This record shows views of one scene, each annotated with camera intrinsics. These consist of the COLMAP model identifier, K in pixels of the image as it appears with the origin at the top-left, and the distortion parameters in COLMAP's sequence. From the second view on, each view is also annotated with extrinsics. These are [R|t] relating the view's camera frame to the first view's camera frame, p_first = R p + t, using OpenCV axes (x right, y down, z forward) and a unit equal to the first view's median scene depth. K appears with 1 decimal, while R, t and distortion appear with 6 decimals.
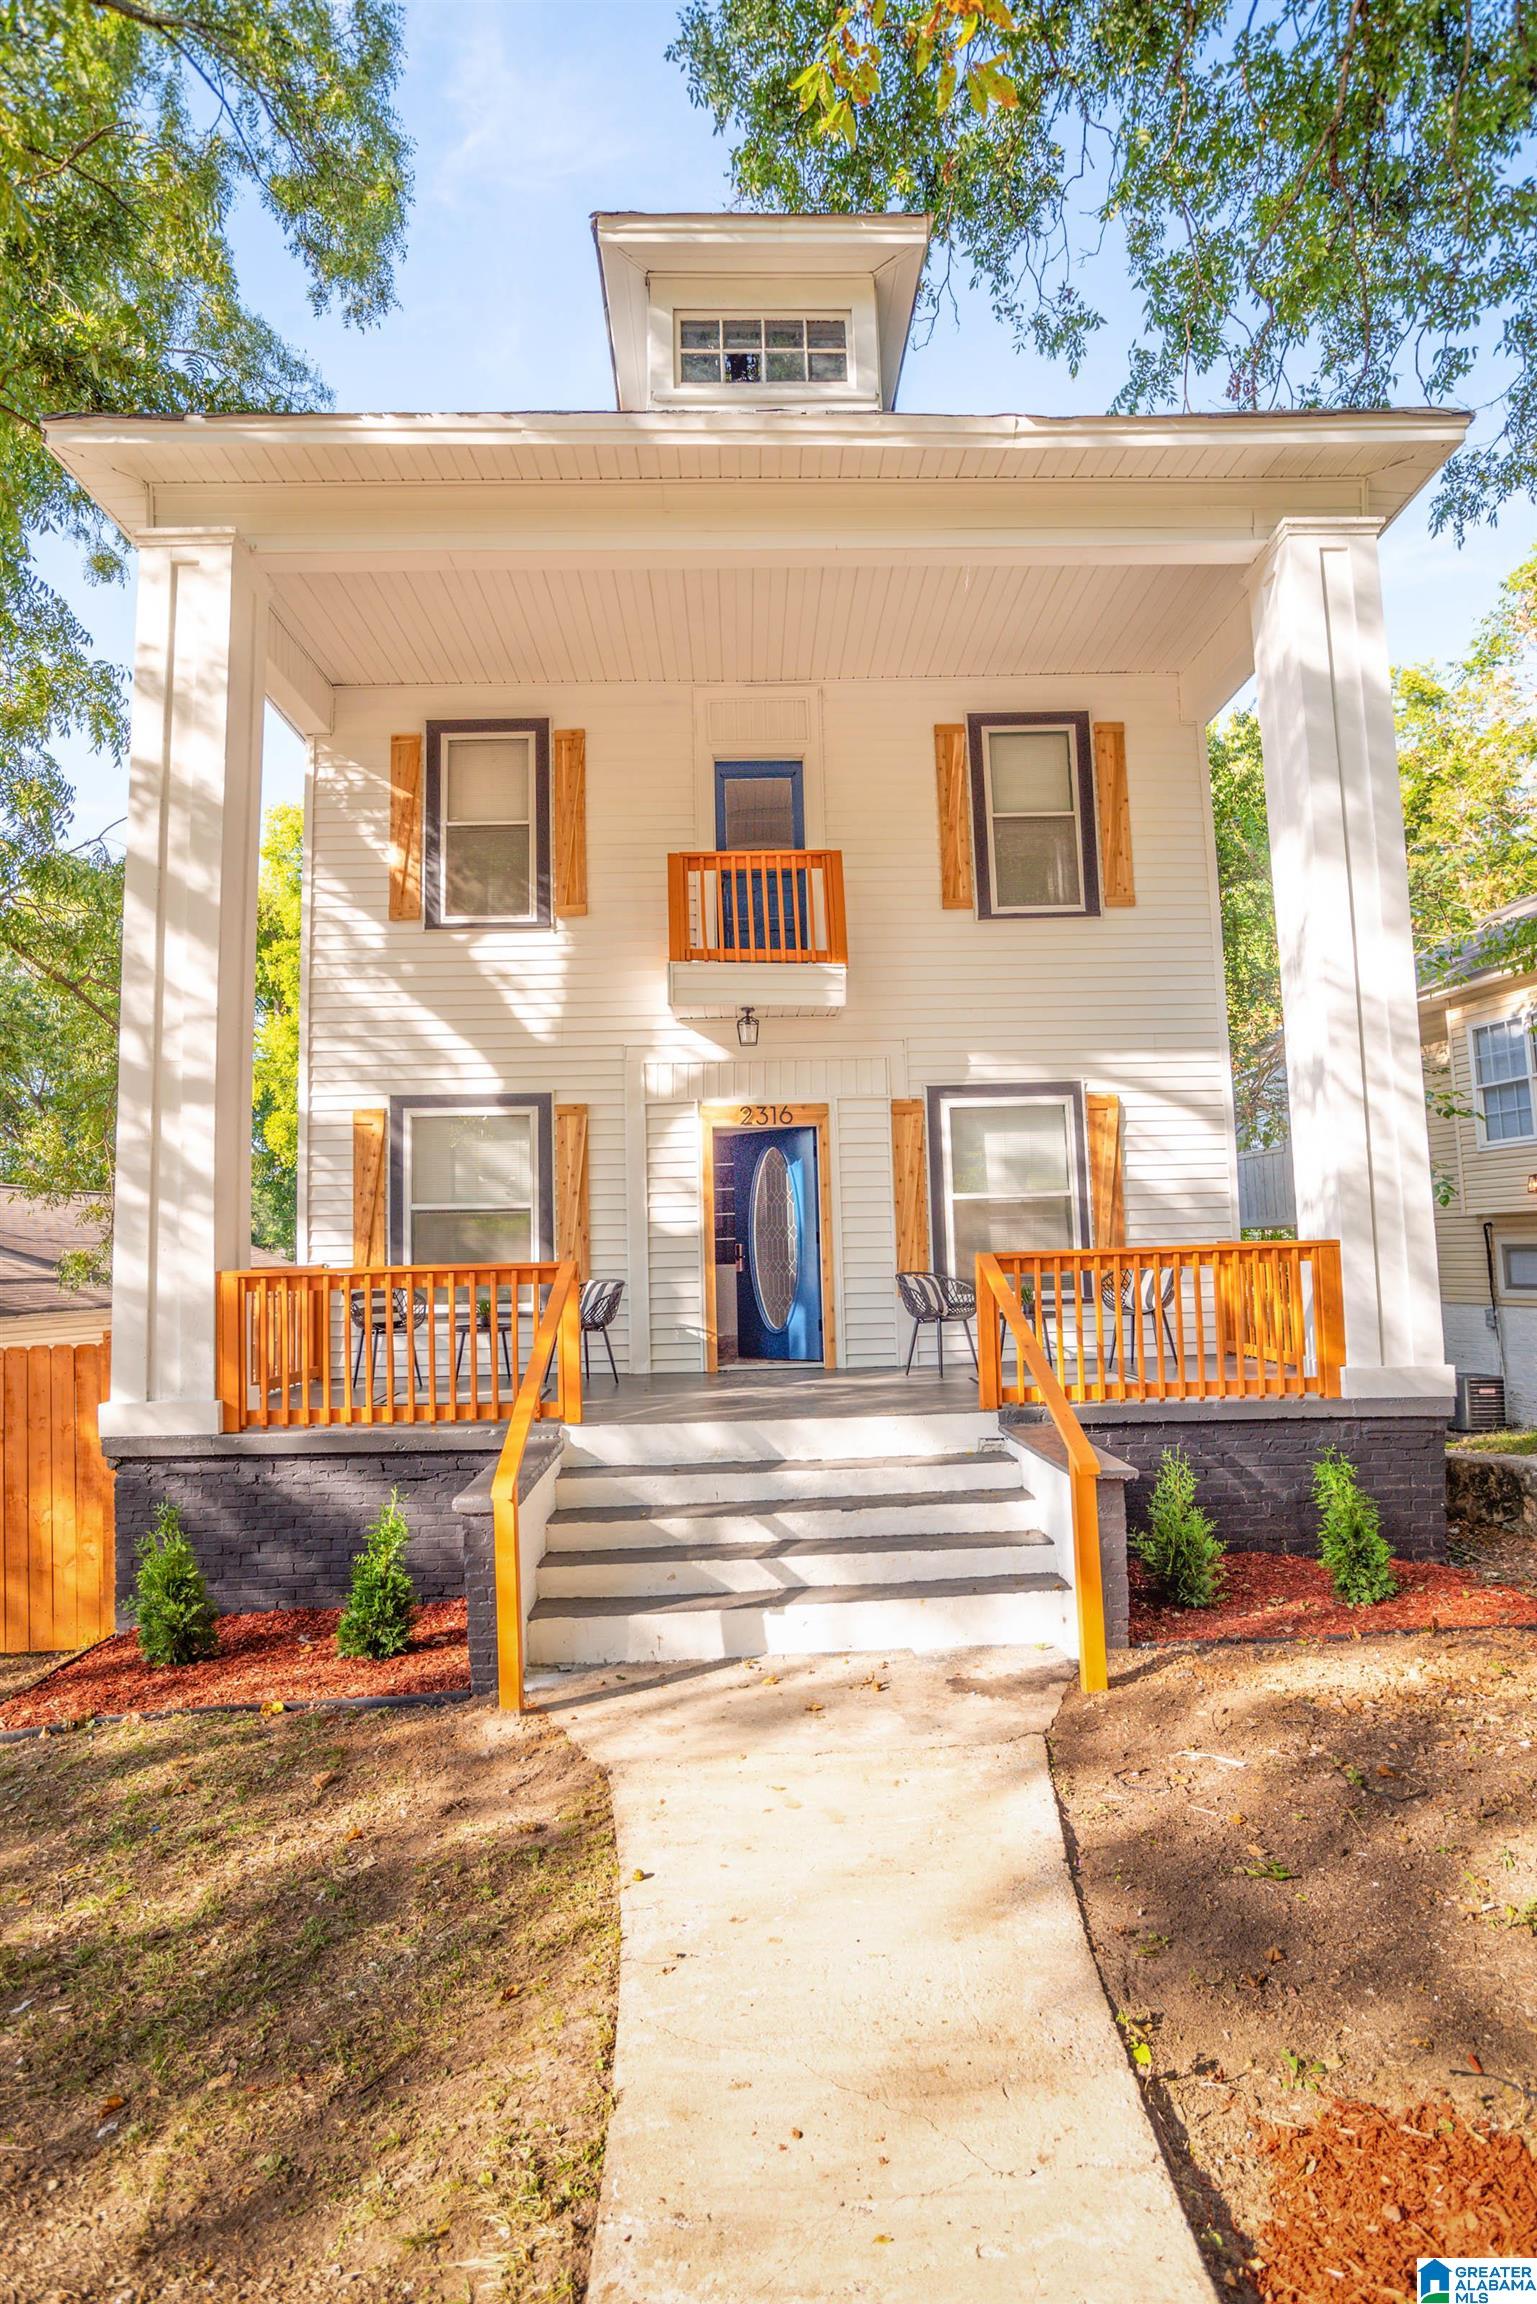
lens RADIAL K [[1174.3, 0, 761.5], [0, 1174.3, 1146.2], [0, 0, 1]] dist [-0.042113, 0.001530]
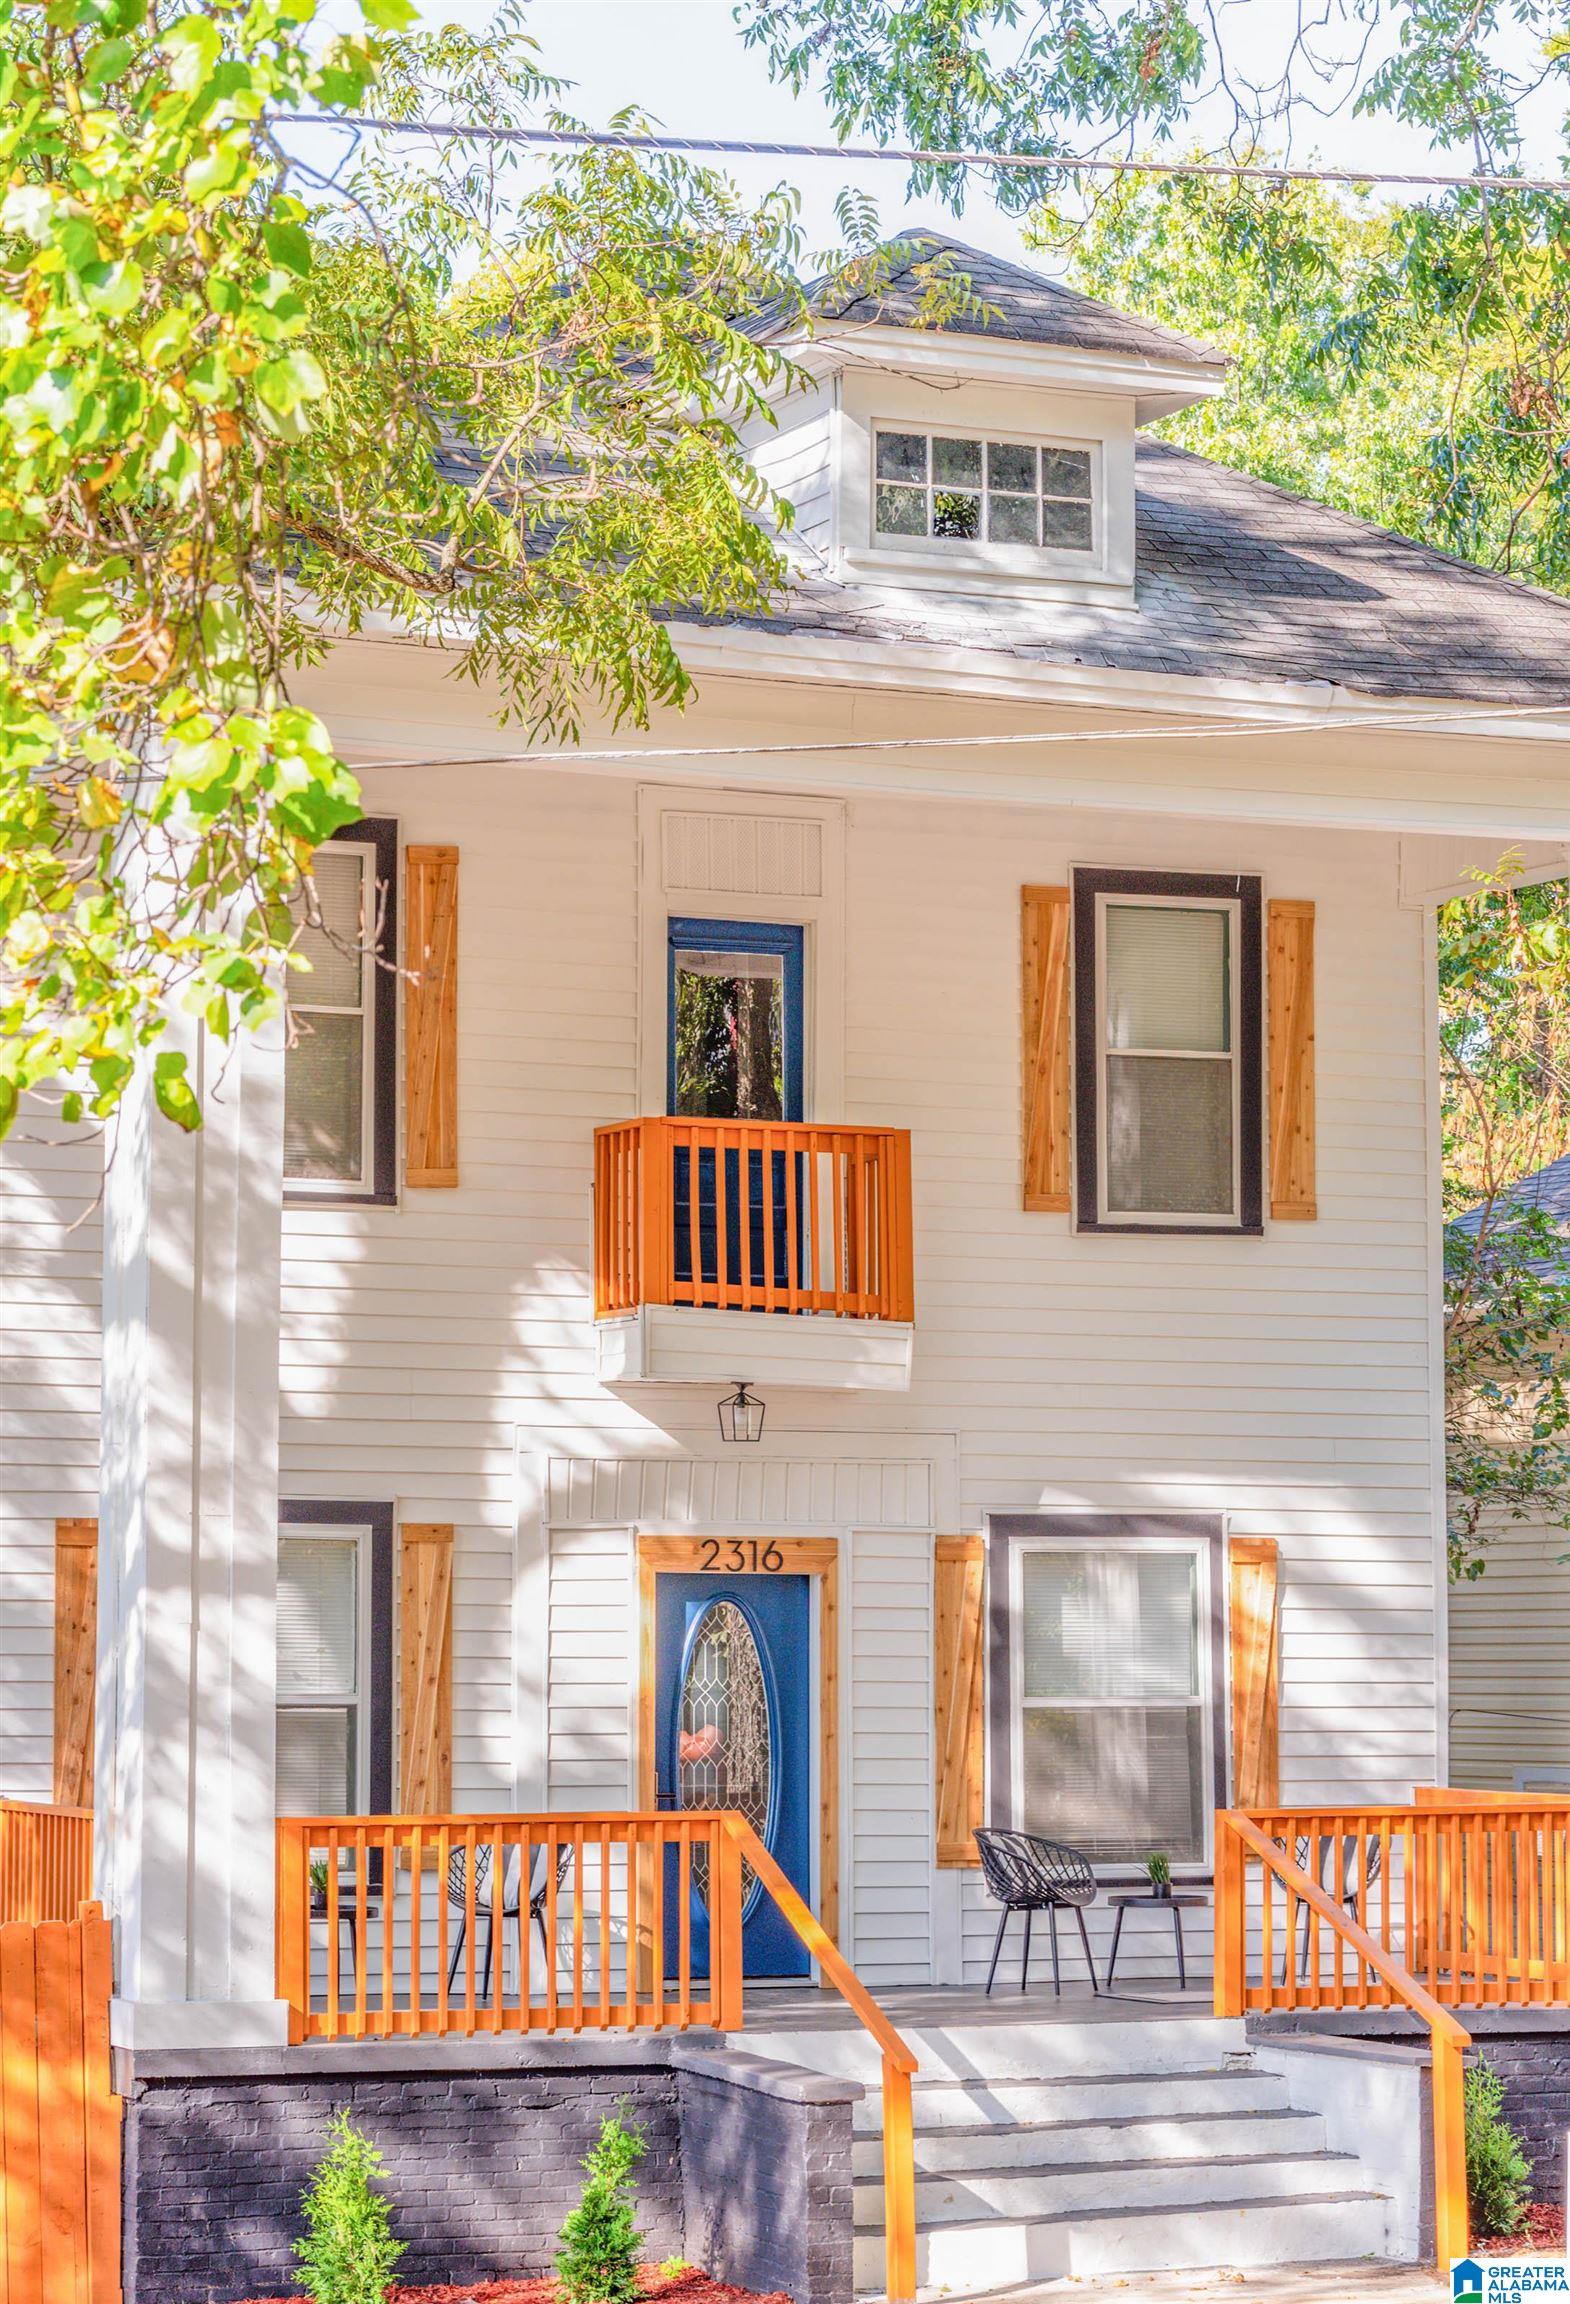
lens RADIAL K [[5915.3, 0, 785.0], [0, 5915.3, 1152.0], [0, 0, 1]] dist [0.316198, -0.048475]
pose [[0.922914, 0.063996, 0.379651, -1.934391], [-0.059422, 0.997950, -0.023766, -0.275430], [-0.380394, -0.000625, 0.924824, -3.030615]]
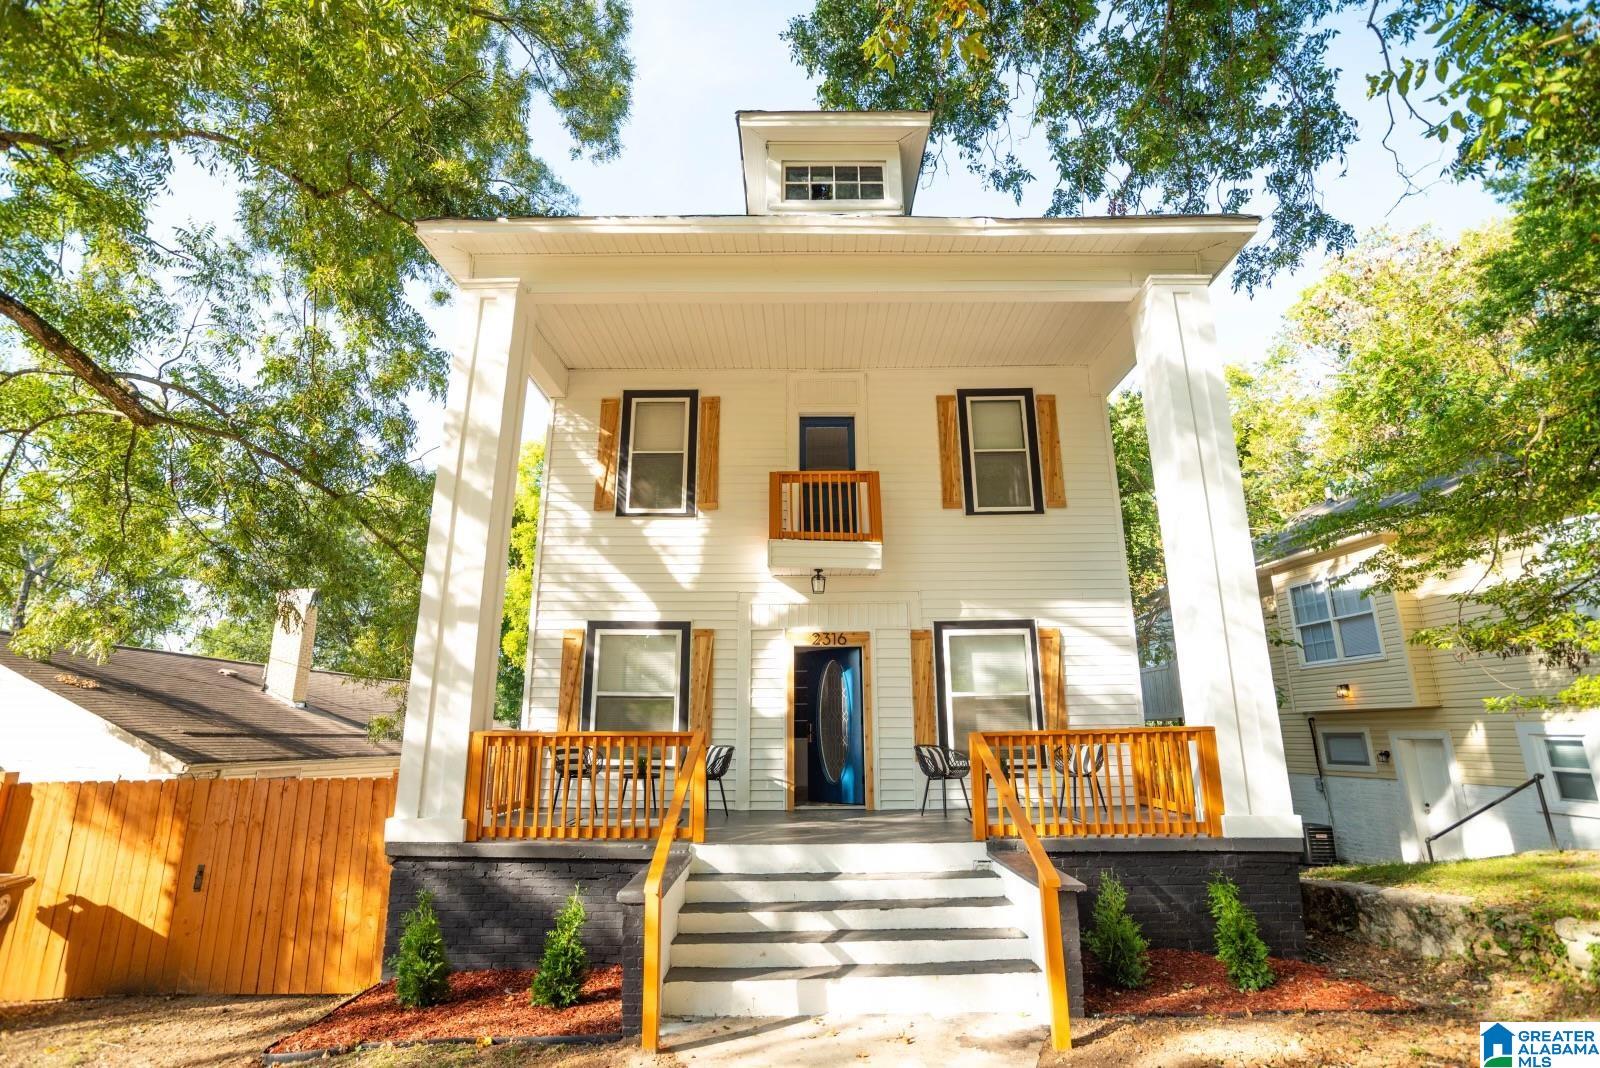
lens RADIAL K [[762.5, 0, 799.5], [0, 762.5, 524.6], [0, 0, 1]] dist [-0.038660, -0.000183]
pose [[0.999283, 0.013797, -0.035270, -0.002535], [-0.019740, 0.984522, -0.174144, 0.001762], [0.032322, 0.174715, 0.984088, -0.016304]]
